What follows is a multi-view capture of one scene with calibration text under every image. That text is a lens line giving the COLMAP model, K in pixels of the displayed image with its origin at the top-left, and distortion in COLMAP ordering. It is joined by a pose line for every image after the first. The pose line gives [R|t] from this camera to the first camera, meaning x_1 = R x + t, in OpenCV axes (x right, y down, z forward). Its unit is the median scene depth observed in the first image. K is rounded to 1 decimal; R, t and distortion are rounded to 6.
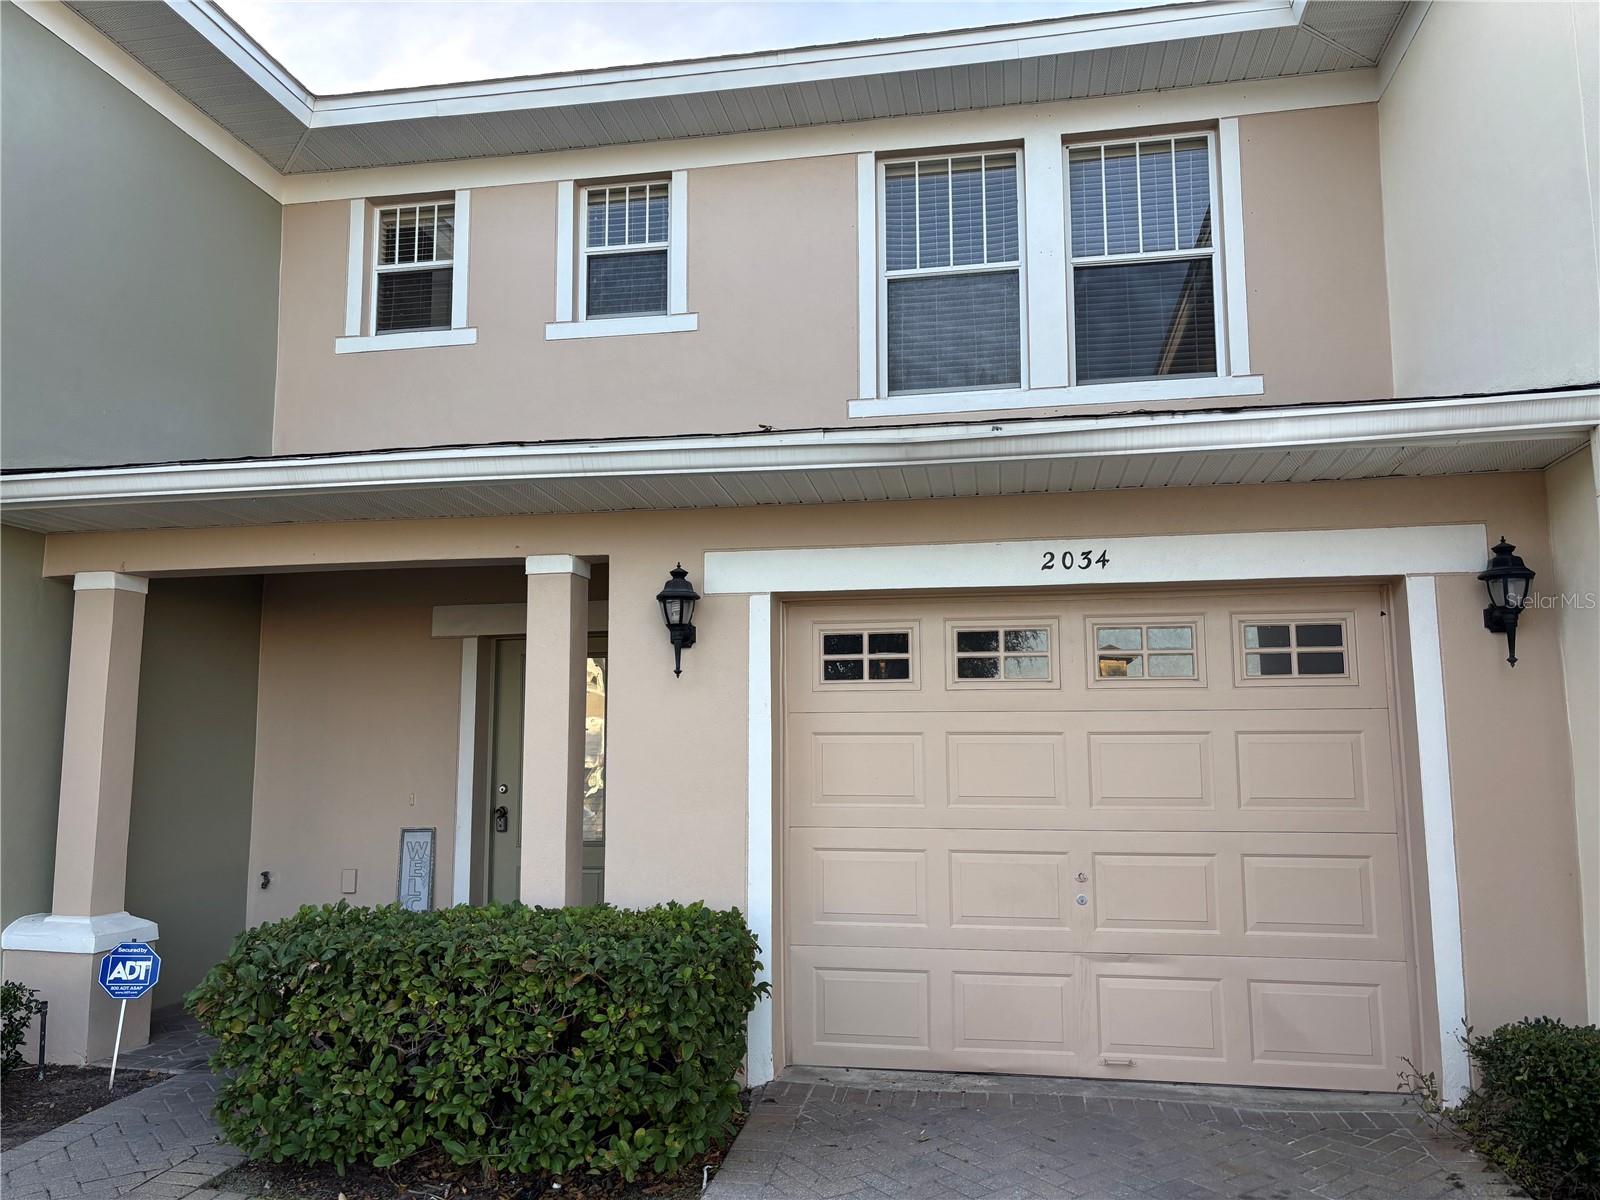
lens RADIAL K [[1197.8, 0, 793.6], [0, 1197.8, 604.0], [0, 0, 1]] dist [0.134640, -0.267753]
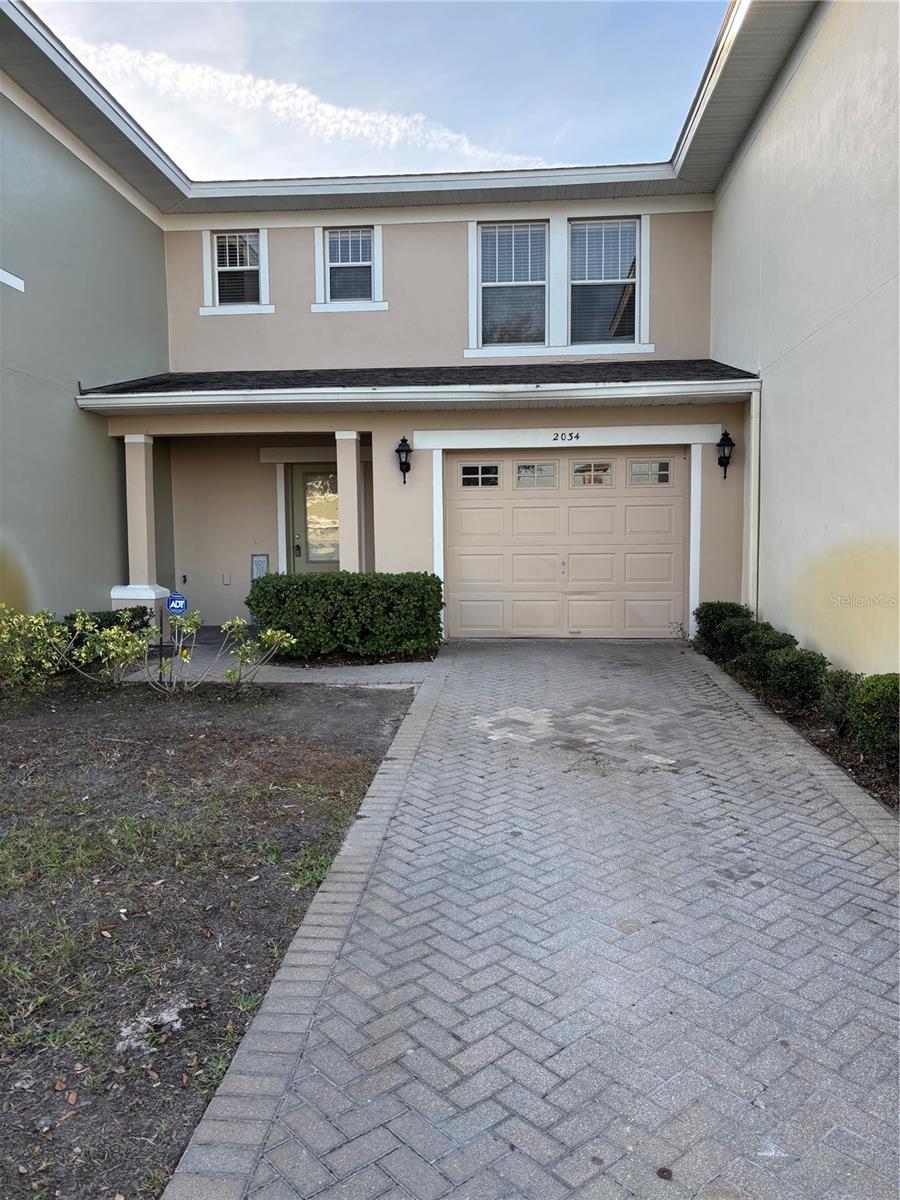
lens RADIAL K [[898.4, 0, 450.0], [0, 898.4, 600.0], [0, 0, 1]] dist [0.134640, -0.267753]
pose [[0.995070, -0.010749, 0.098591, -0.176673], [-0.008125, 0.981932, 0.189059, -0.051829], [-0.098842, -0.188928, 0.977004, -0.789004]]
